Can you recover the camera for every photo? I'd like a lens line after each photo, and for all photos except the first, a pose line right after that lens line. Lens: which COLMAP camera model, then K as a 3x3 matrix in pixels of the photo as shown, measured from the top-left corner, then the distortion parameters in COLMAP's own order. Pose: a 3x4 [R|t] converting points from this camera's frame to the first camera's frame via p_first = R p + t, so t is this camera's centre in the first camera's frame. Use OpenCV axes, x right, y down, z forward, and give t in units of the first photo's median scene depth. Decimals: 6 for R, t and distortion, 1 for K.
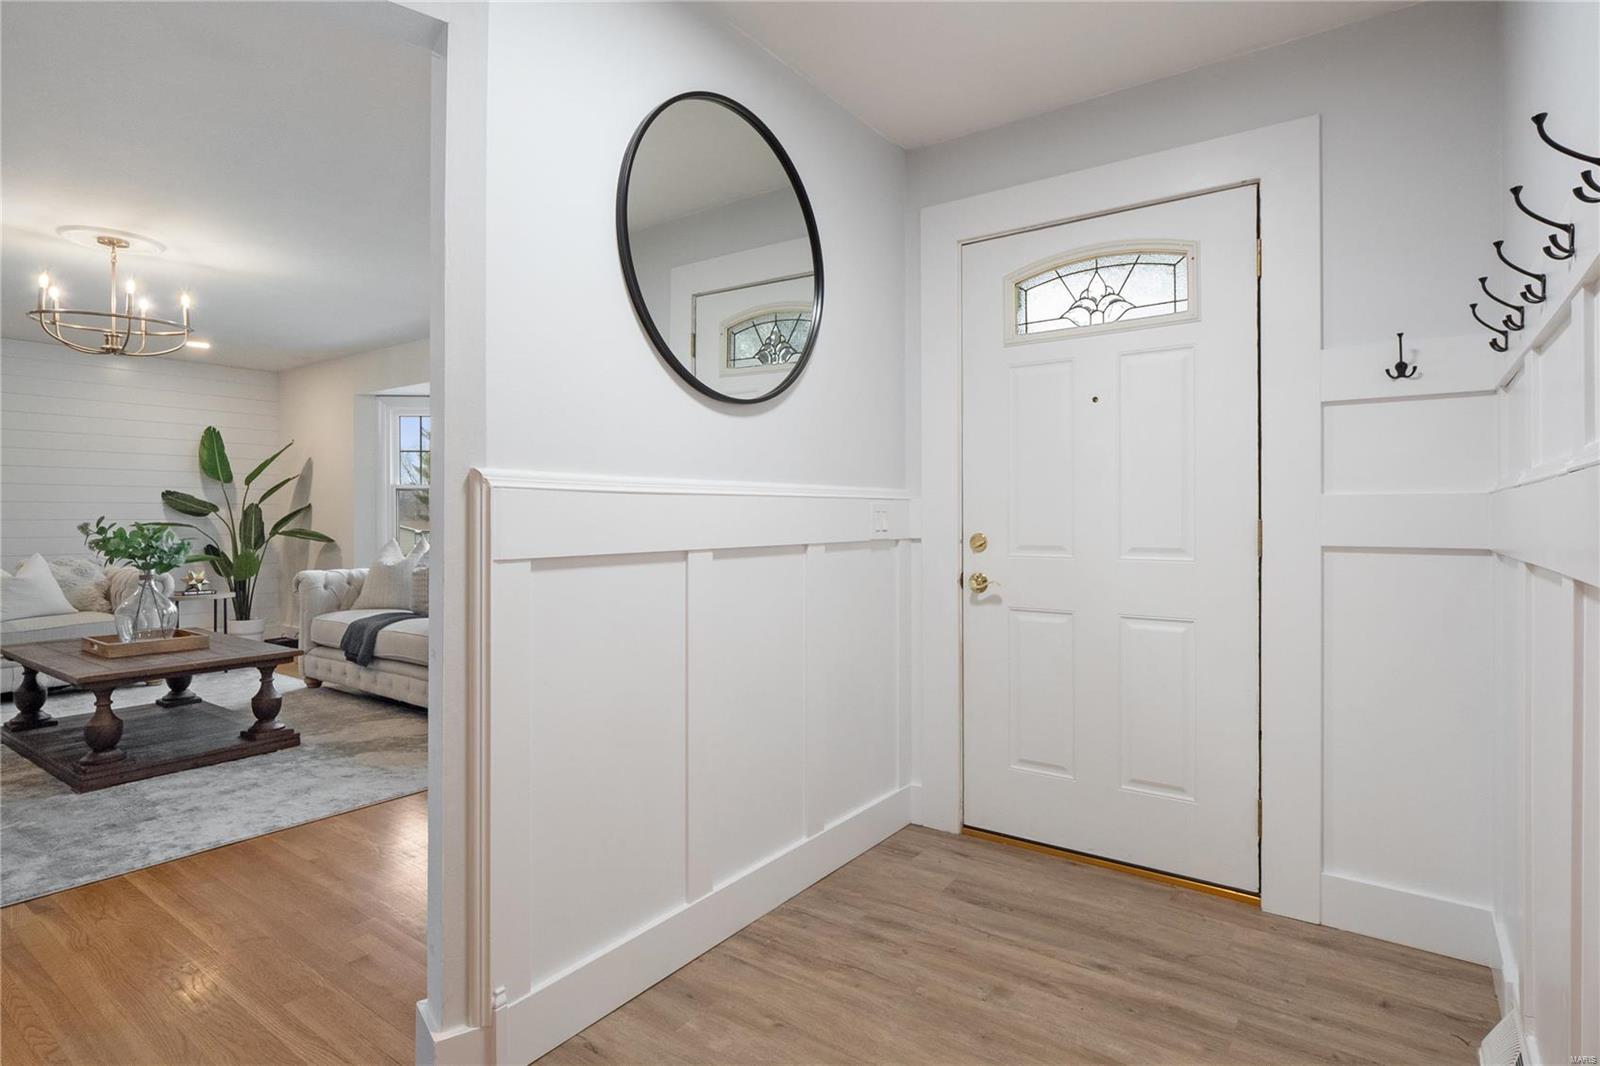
lens RADIAL K [[821.7, 0, 797.0], [0, 821.7, 520.5], [0, 0, 1]] dist [-0.001098, -0.000818]
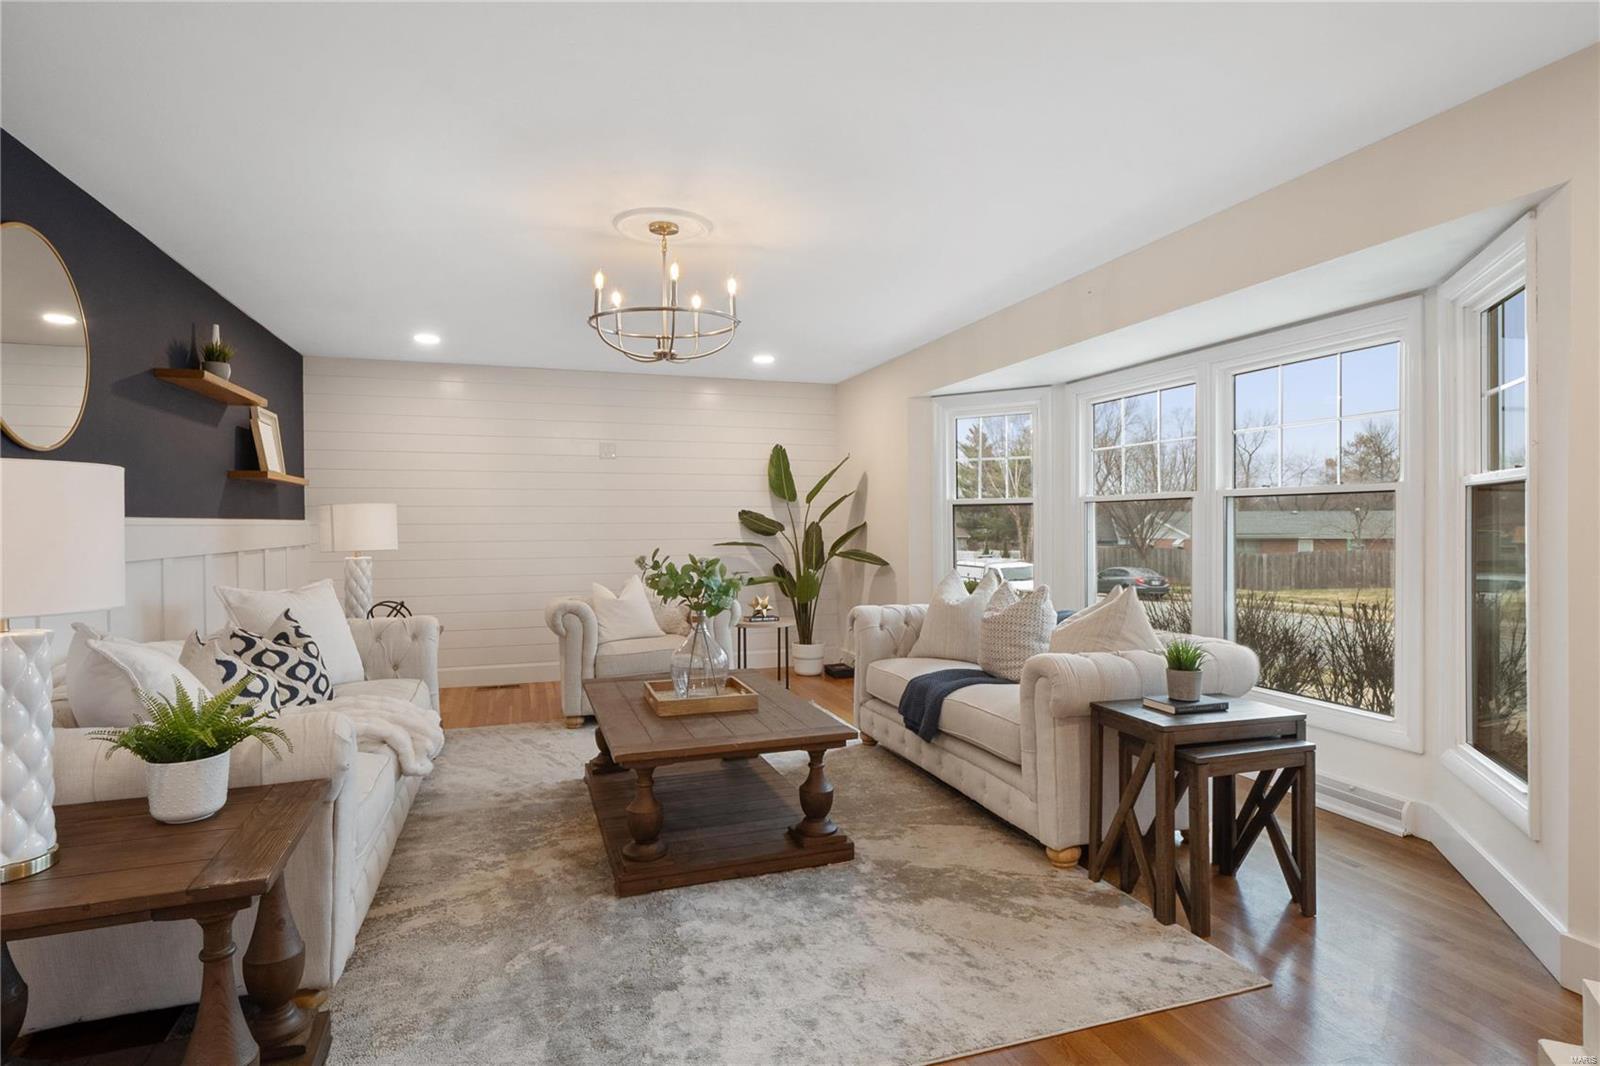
lens RADIAL K [[821.7, 0, 797.0], [0, 821.7, 520.5], [0, 0, 1]] dist [-0.001098, -0.000818]
pose [[0.814407, -0.007545, -0.580246, -0.168600], [0.003106, 0.999958, -0.008643, -0.020200], [0.580286, 0.005236, 0.814396, 0.286950]]
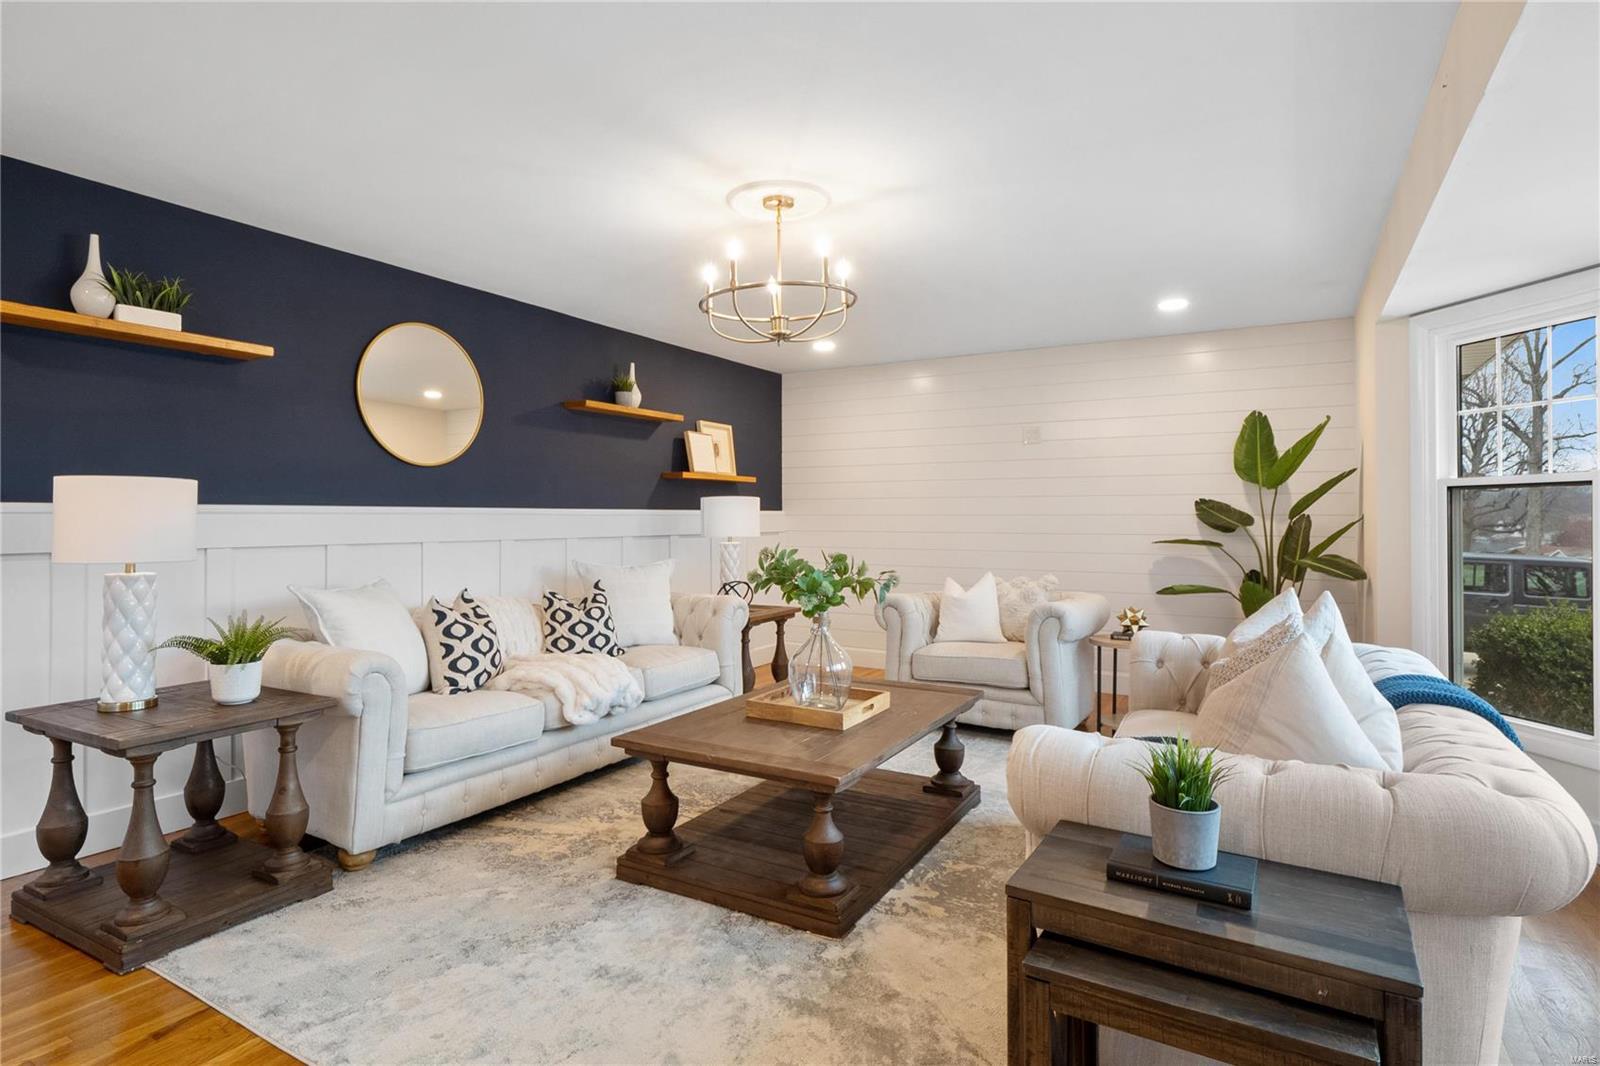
lens RADIAL K [[835.6, 0, 789.5], [0, 835.6, 505.2], [0, 0, 1]] dist [0.002640, -0.000423]
pose [[0.094373, -0.013893, -0.995440, -0.006814], [-0.006719, 0.999871, -0.014592, -0.021564], [0.995514, 0.008066, 0.094268, 0.710977]]
